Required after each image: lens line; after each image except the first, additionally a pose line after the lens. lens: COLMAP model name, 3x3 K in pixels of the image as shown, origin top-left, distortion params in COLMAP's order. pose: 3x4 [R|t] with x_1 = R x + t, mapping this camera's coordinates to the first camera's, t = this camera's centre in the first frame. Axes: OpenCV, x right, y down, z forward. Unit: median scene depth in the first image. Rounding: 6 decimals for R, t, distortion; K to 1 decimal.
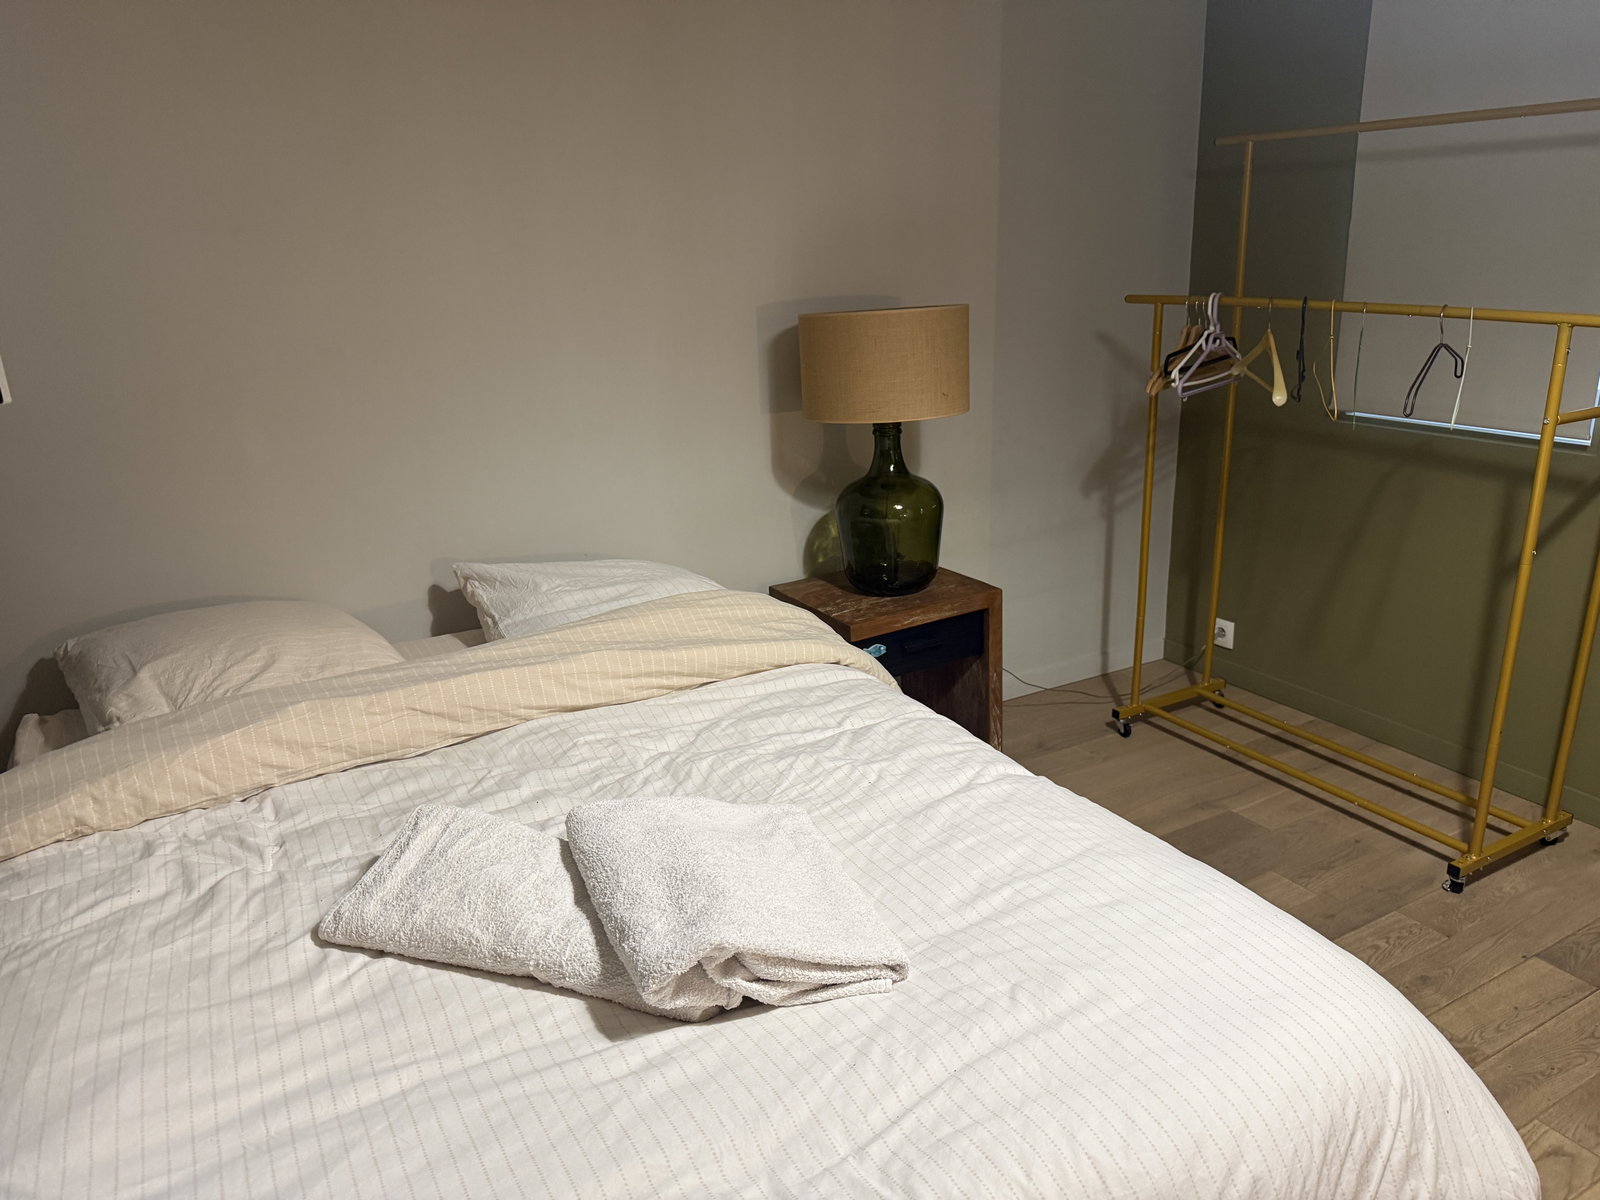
lens RADIAL K [[1119.2, 0, 806.7], [0, 1119.2, 619.5], [0, 0, 1]] dist [0.071246, -0.092039]
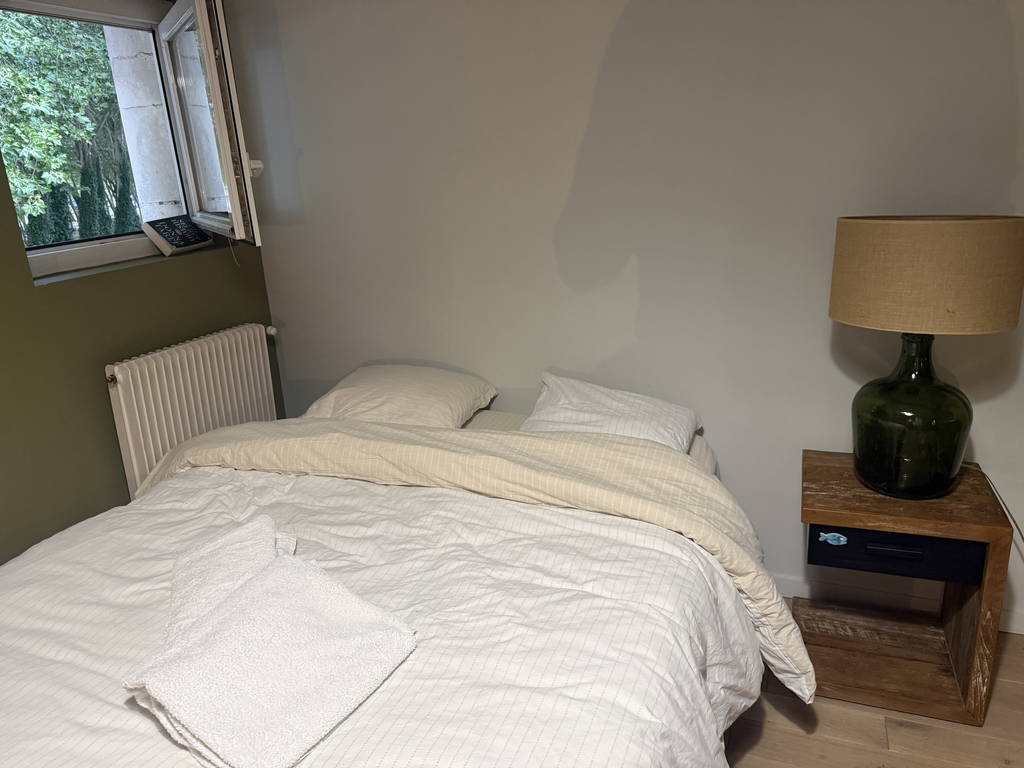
lens RADIAL K [[716.3, 0, 516.3], [0, 716.3, 396.5], [0, 0, 1]] dist [0.071246, -0.092039]
pose [[0.619538, 0.244278, -0.745990, 0.450564], [-0.222930, 0.965969, 0.131170, -0.158106], [0.752645, 0.085038, 0.652912, 0.414890]]
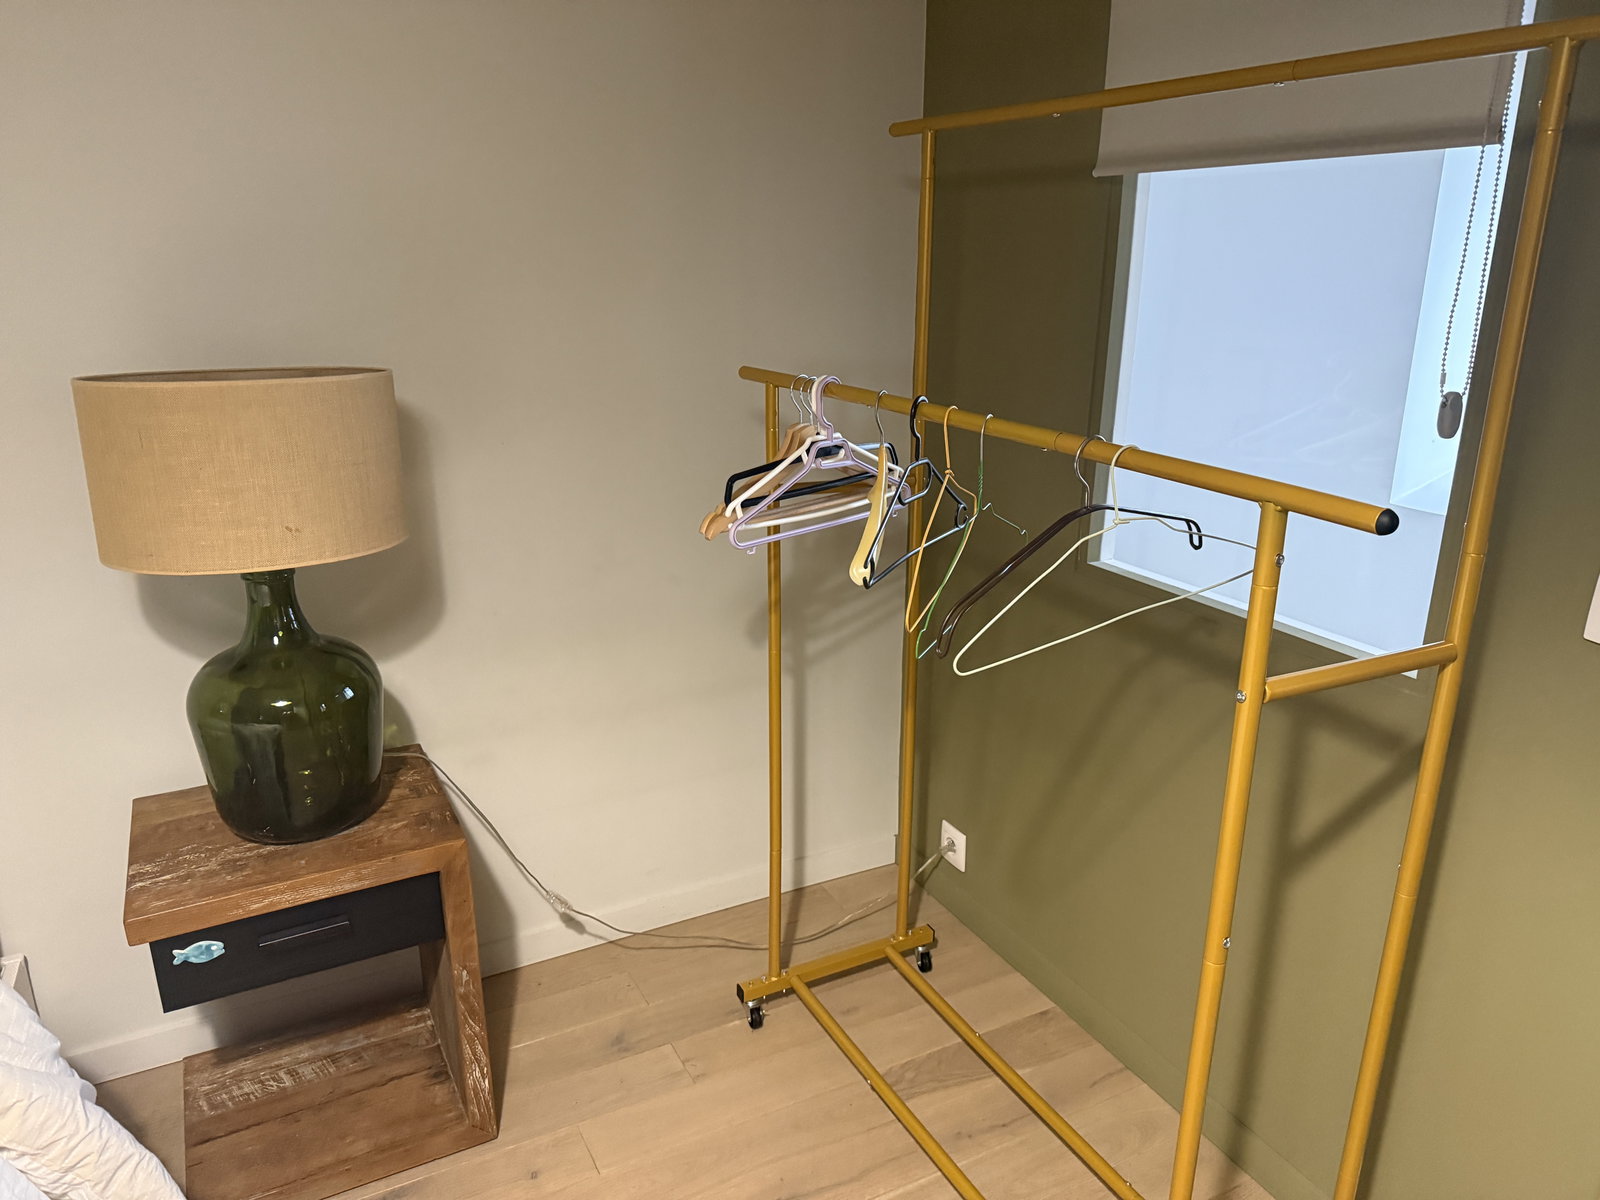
lens RADIAL K [[1085.3, 0, 840.2], [0, 1085.3, 601.8], [0, 0, 1]] dist [0.070309, -0.079733]
pose [[0.998683, 0.051314, -0.000005, 0.492784], [-0.051298, 0.998361, -0.025365, -0.200287], [-0.001297, 0.025332, 0.999678, 0.545571]]
